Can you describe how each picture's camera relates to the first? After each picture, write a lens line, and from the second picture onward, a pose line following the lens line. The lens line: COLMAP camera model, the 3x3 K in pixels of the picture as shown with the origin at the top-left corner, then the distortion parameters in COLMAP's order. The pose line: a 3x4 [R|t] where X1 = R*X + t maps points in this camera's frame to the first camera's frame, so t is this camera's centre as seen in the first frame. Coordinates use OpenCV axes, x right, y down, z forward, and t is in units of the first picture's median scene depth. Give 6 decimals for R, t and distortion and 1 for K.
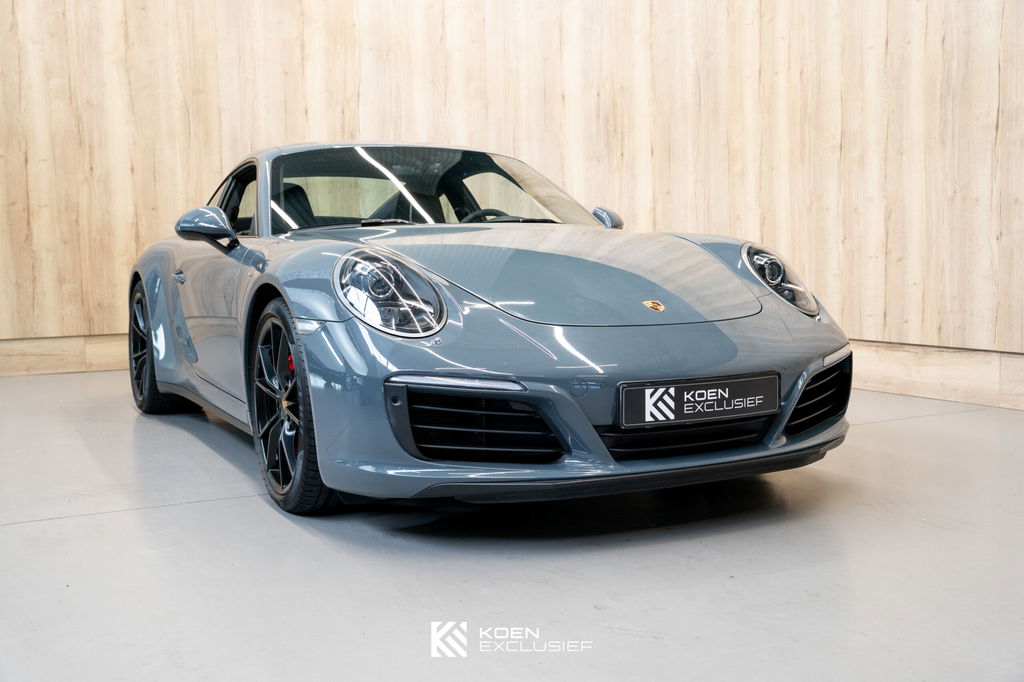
lens RADIAL K [[1111.7, 0, 512.0], [0, 1111.7, 341.0], [0, 0, 1]] dist [0.018628, 0.008375]
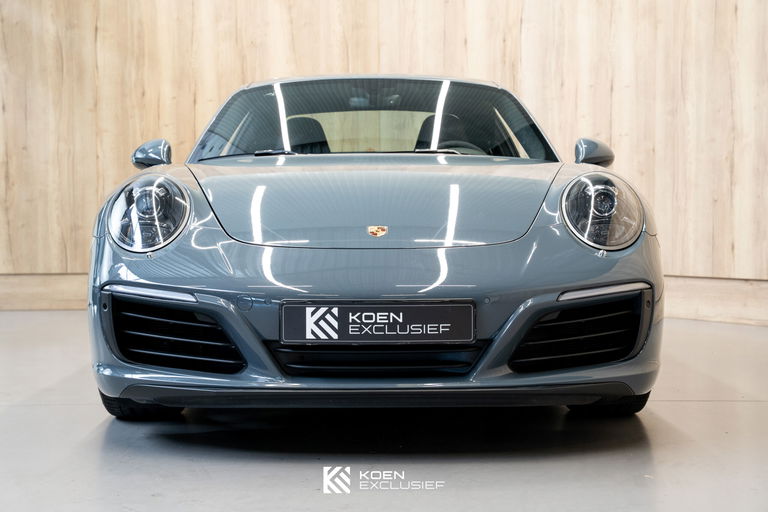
lens RADIAL K [[1351.6, 0, 384.0], [0, 1351.6, 256.0], [0, 0, 1]] dist [0.179838, -0.043144]
pose [[0.892408, 0.029560, -0.450259, 0.301174], [-0.049105, 0.998288, -0.031786, 0.012909], [0.448549, 0.050476, 0.892332, -0.037055]]
